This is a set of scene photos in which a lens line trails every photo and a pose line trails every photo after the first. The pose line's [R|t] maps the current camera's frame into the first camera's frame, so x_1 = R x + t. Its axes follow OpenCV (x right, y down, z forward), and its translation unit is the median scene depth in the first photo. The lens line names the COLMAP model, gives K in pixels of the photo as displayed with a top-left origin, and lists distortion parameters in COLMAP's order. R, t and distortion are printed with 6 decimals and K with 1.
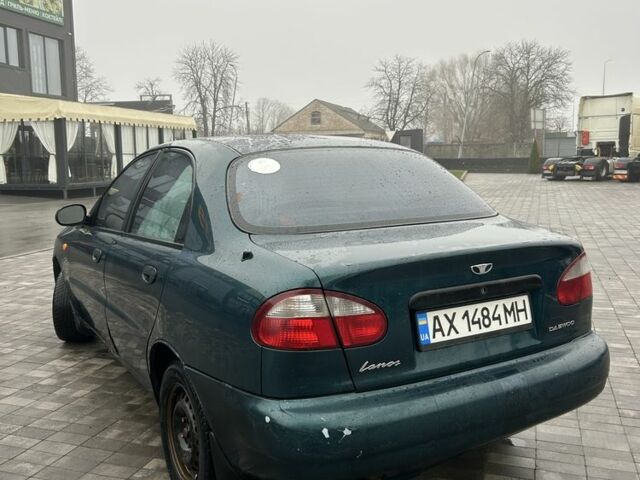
lens RADIAL K [[634.8, 0, 320.8], [0, 634.8, 239.8], [0, 0, 1]] dist [0.024035, 0.000000]
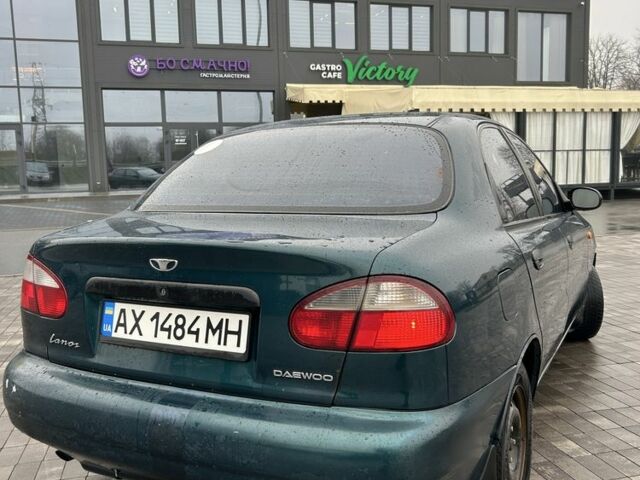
lens RADIAL K [[634.8, 0, 320.4], [0, 634.8, 238.7], [0, 0, 1]] dist [0.024035, 0.000000]
pose [[0.550969, 0.093456, -0.829276, 1.028959], [-0.092957, 0.994399, 0.050304, -0.047304], [0.829332, 0.049372, 0.556570, 0.702680]]
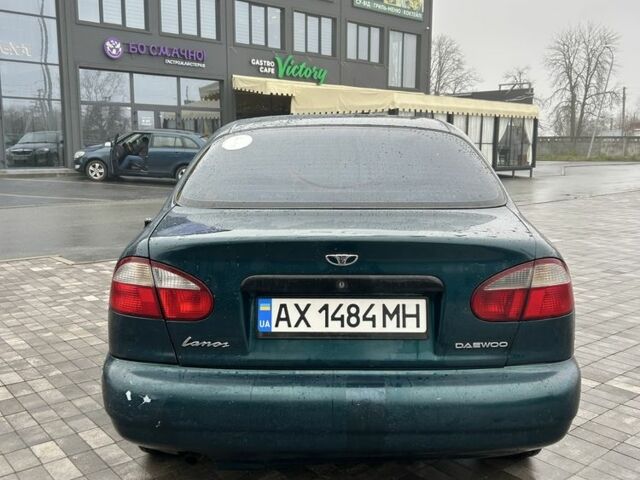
lens RADIAL K [[634.8, 0, 316.0], [0, 634.8, 245.7], [0, 0, 1]] dist [0.024035, 0.000000]
pose [[0.859167, 0.092978, -0.503177, 0.657049], [-0.080542, 0.995668, 0.046457, -0.011312], [0.505317, 0.000613, 0.862934, 0.217631]]
